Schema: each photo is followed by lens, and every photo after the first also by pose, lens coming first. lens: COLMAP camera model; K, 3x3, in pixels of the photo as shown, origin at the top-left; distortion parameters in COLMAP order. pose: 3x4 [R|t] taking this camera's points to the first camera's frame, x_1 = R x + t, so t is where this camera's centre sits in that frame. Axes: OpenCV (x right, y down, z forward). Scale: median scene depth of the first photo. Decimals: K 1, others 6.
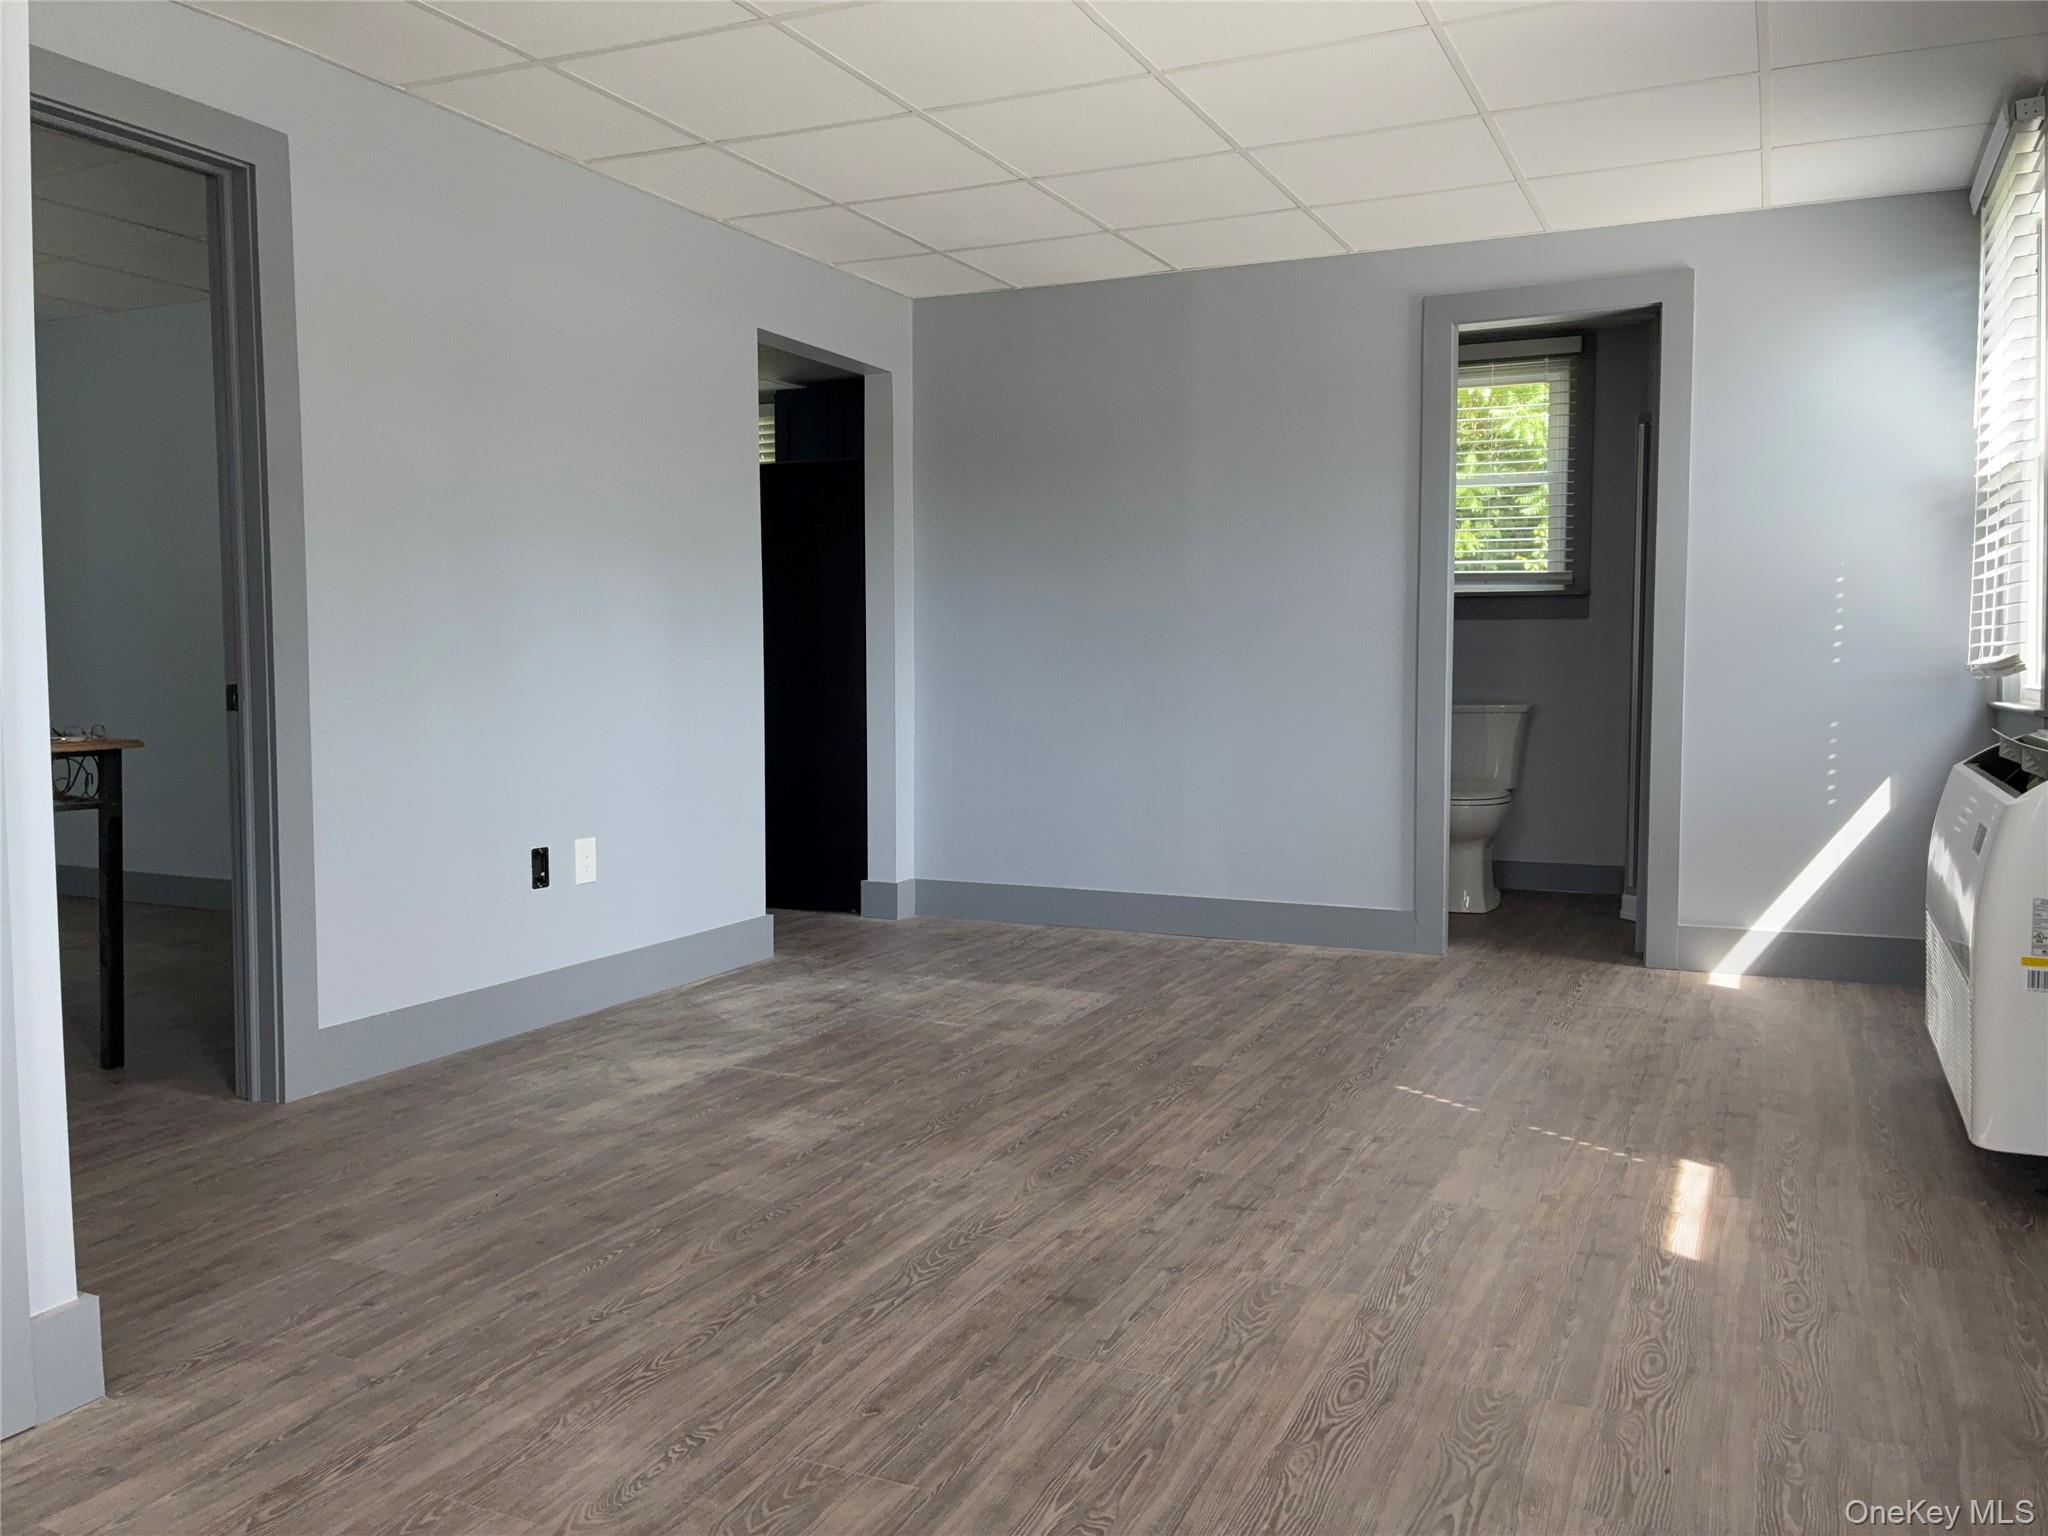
lens RADIAL K [[1558.4, 0, 1035.8], [0, 1558.4, 766.0], [0, 0, 1]] dist [0.044138, -0.052974]
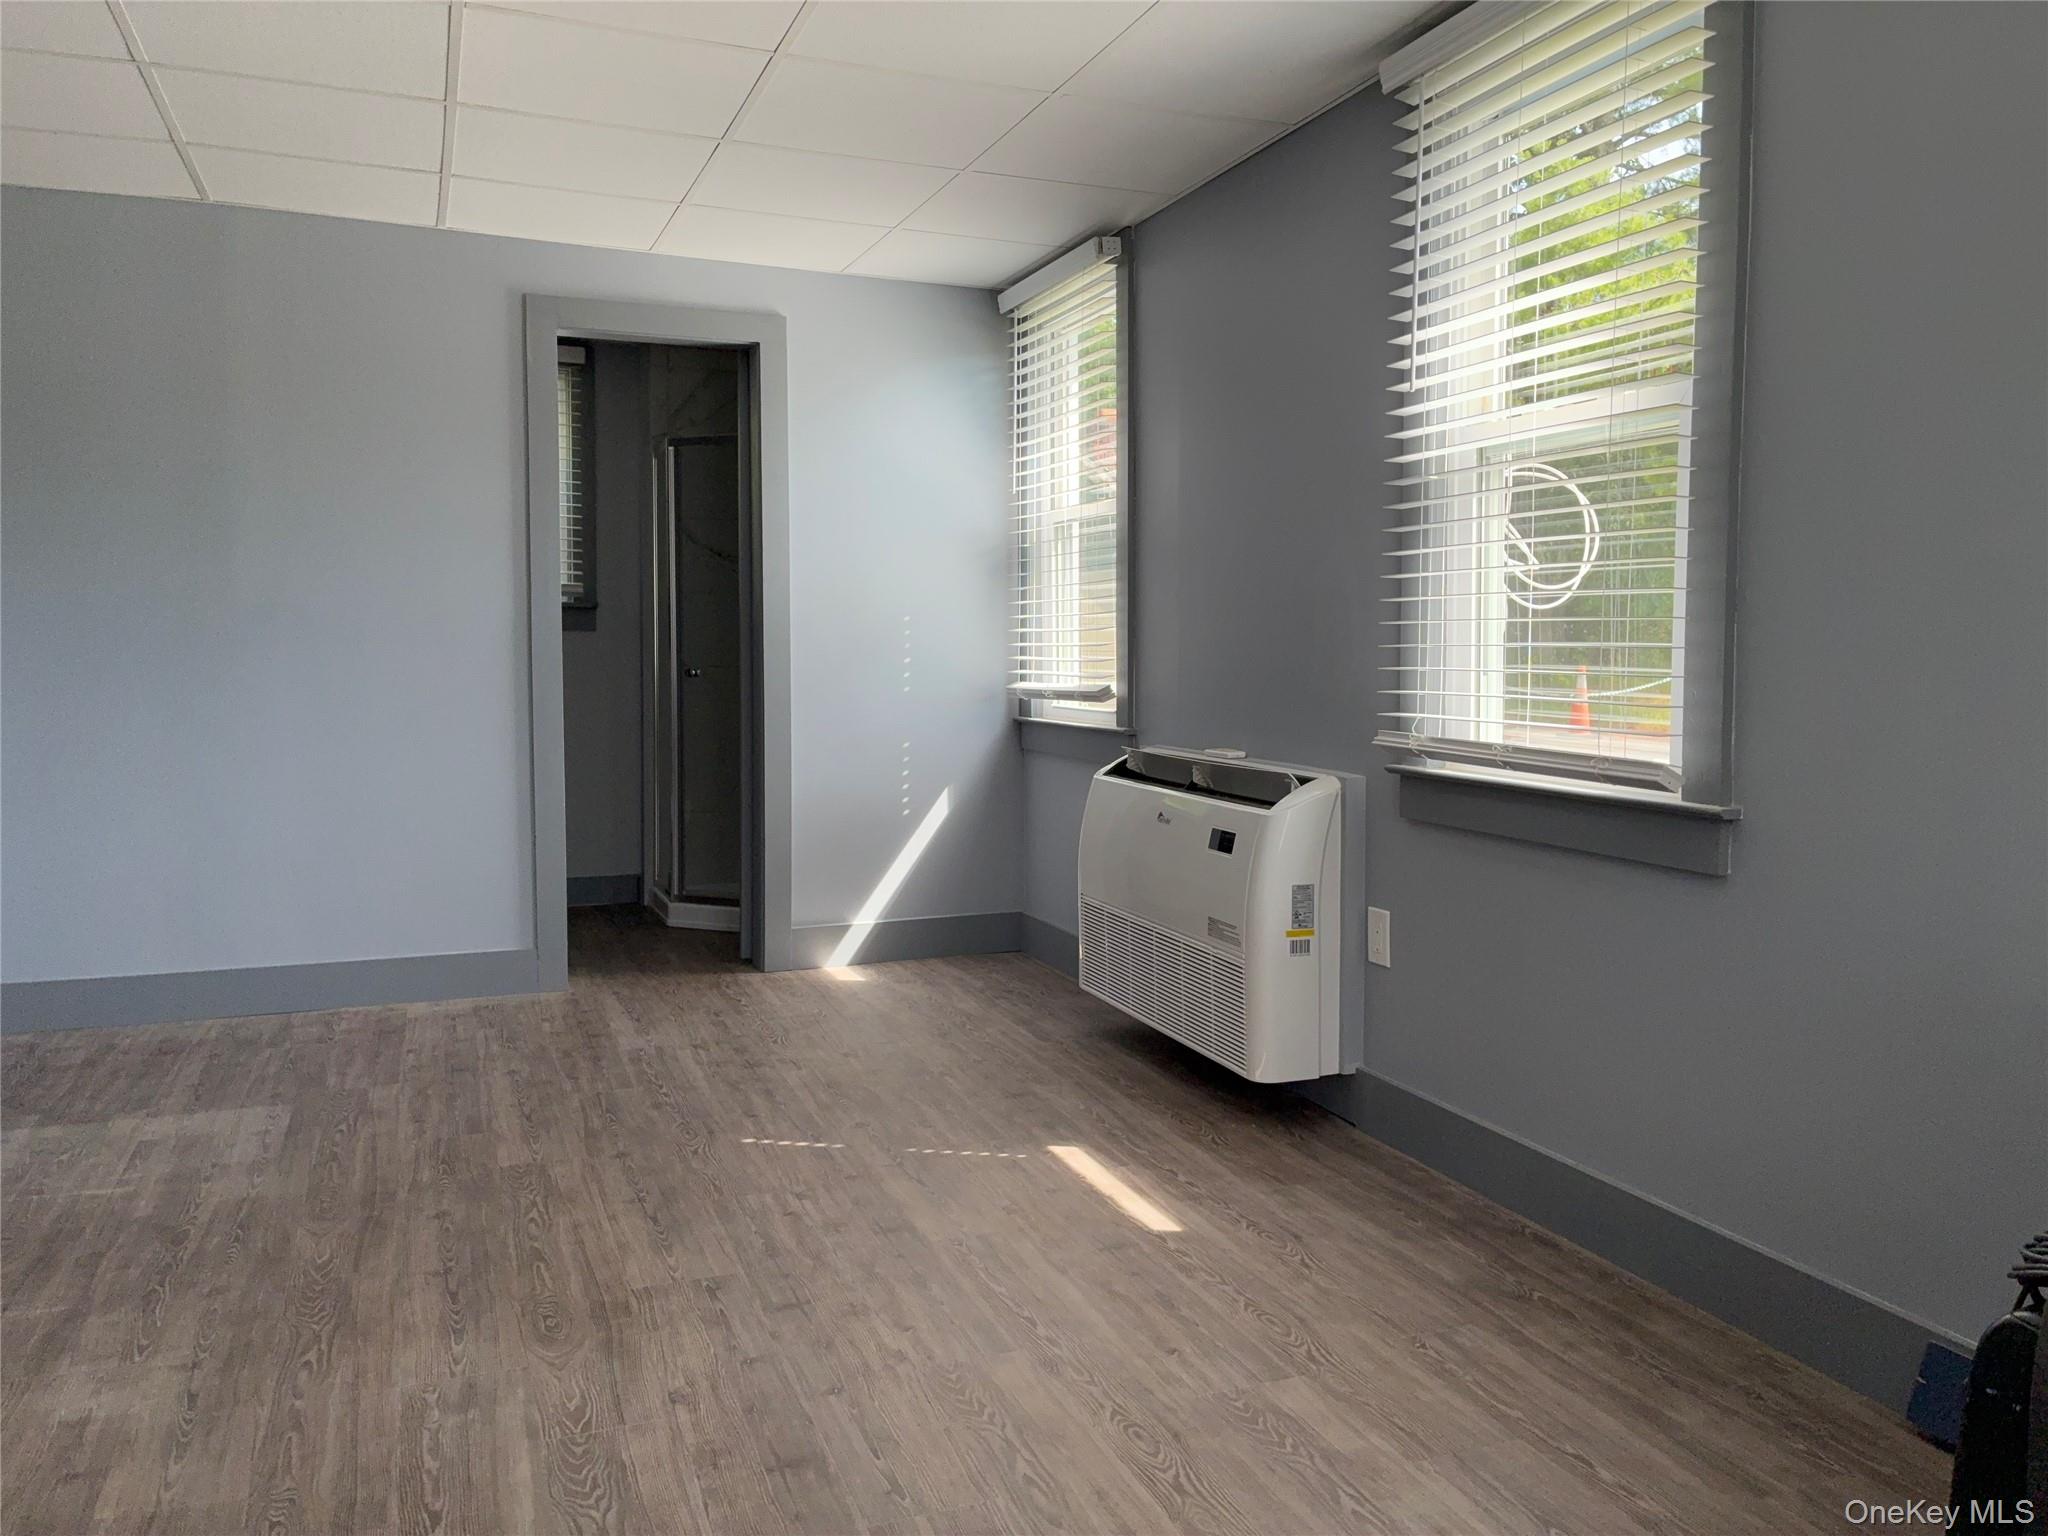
lens RADIAL K [[1558.4, 0, 1036.3], [0, 1558.4, 765.0], [0, 0, 1]] dist [0.044138, -0.052974]
pose [[0.684406, -0.048136, 0.727510, -0.431440], [0.040660, 0.998785, 0.027834, -0.057945], [-0.727966, 0.010531, 0.685532, 0.252928]]
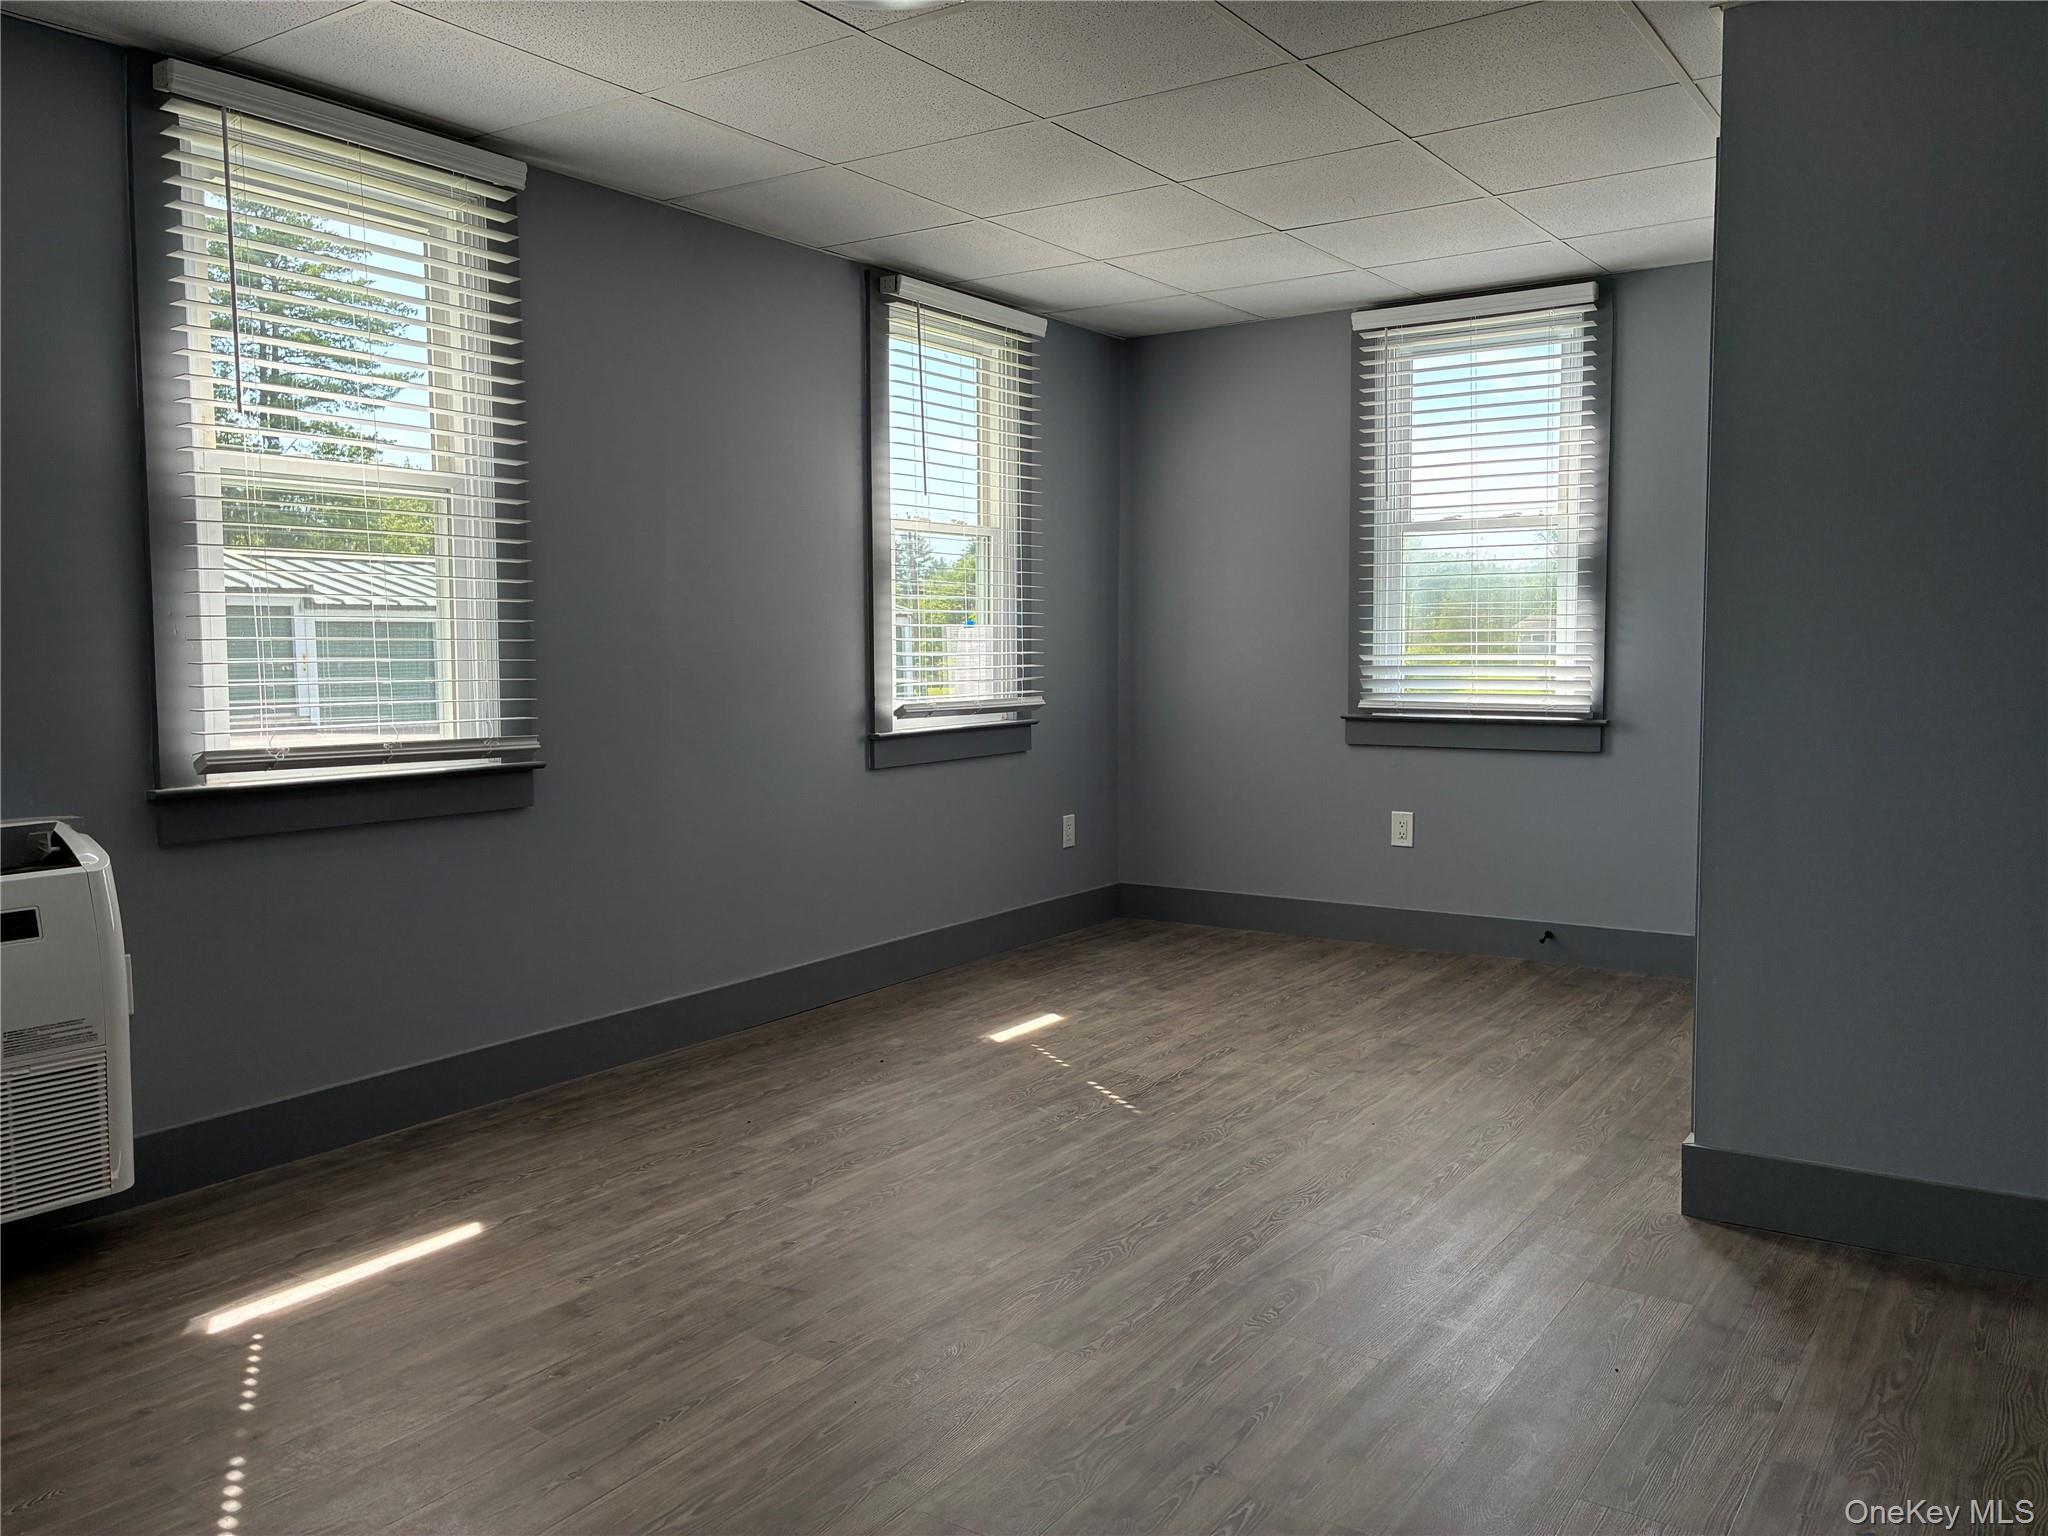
lens RADIAL K [[1558.4, 0, 1031.6], [0, 1558.4, 764.2], [0, 0, 1]] dist [0.044138, -0.052974]
pose [[-0.987403, 0.000509, 0.158225, -0.173976], [0.023046, 0.989793, 0.140636, -0.177112], [-0.156538, 0.142511, -0.977336, 1.882222]]
